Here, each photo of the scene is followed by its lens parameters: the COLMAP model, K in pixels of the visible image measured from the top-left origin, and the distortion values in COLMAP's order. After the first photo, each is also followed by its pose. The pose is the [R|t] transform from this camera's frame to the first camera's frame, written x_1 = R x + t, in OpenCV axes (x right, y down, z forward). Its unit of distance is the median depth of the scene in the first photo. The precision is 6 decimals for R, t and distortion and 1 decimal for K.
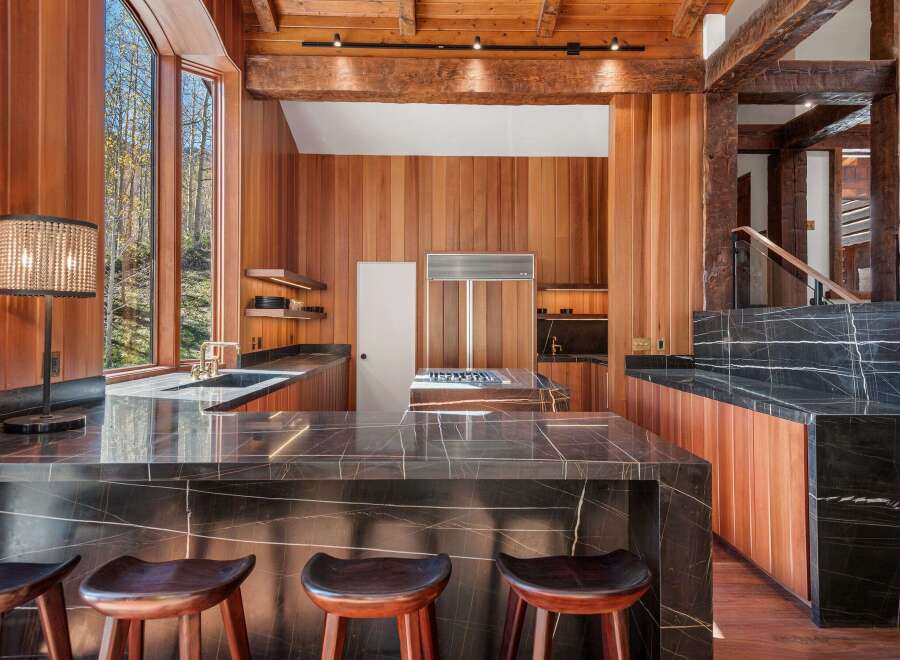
lens RADIAL K [[560.8, 0, 447.8], [0, 560.8, 309.0], [0, 0, 1]] dist [0.042972, -0.001757]
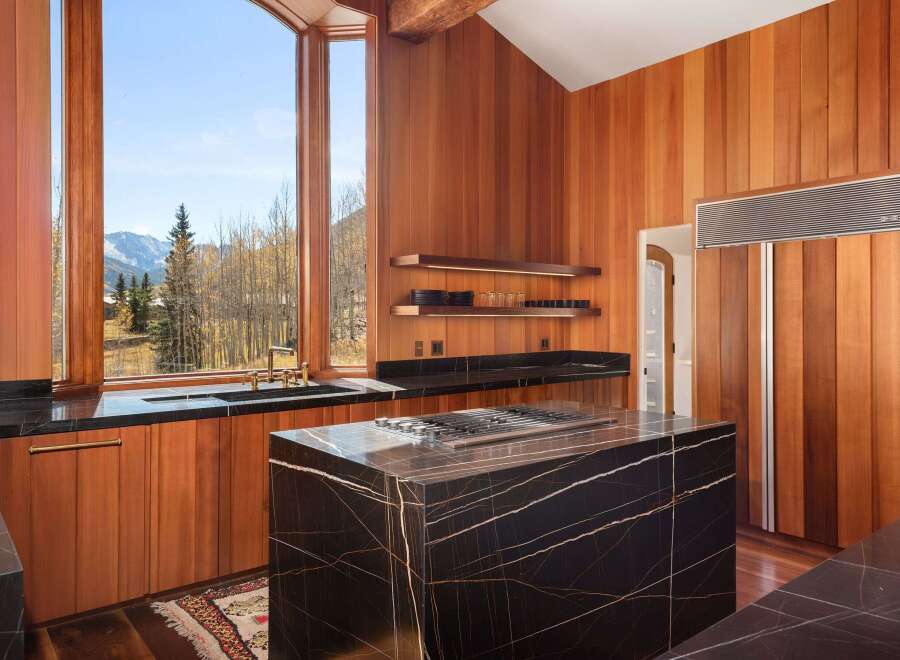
lens RADIAL K [[637.4, 0, 450.0], [0, 637.4, 330.0], [0, 0, 1]] dist [0.005739, 0.001325]
pose [[0.618378, 0.014237, -0.785752, 0.300197], [0.021463, 0.999157, 0.034995, 0.002398], [0.785588, -0.038505, 0.617551, 0.348777]]
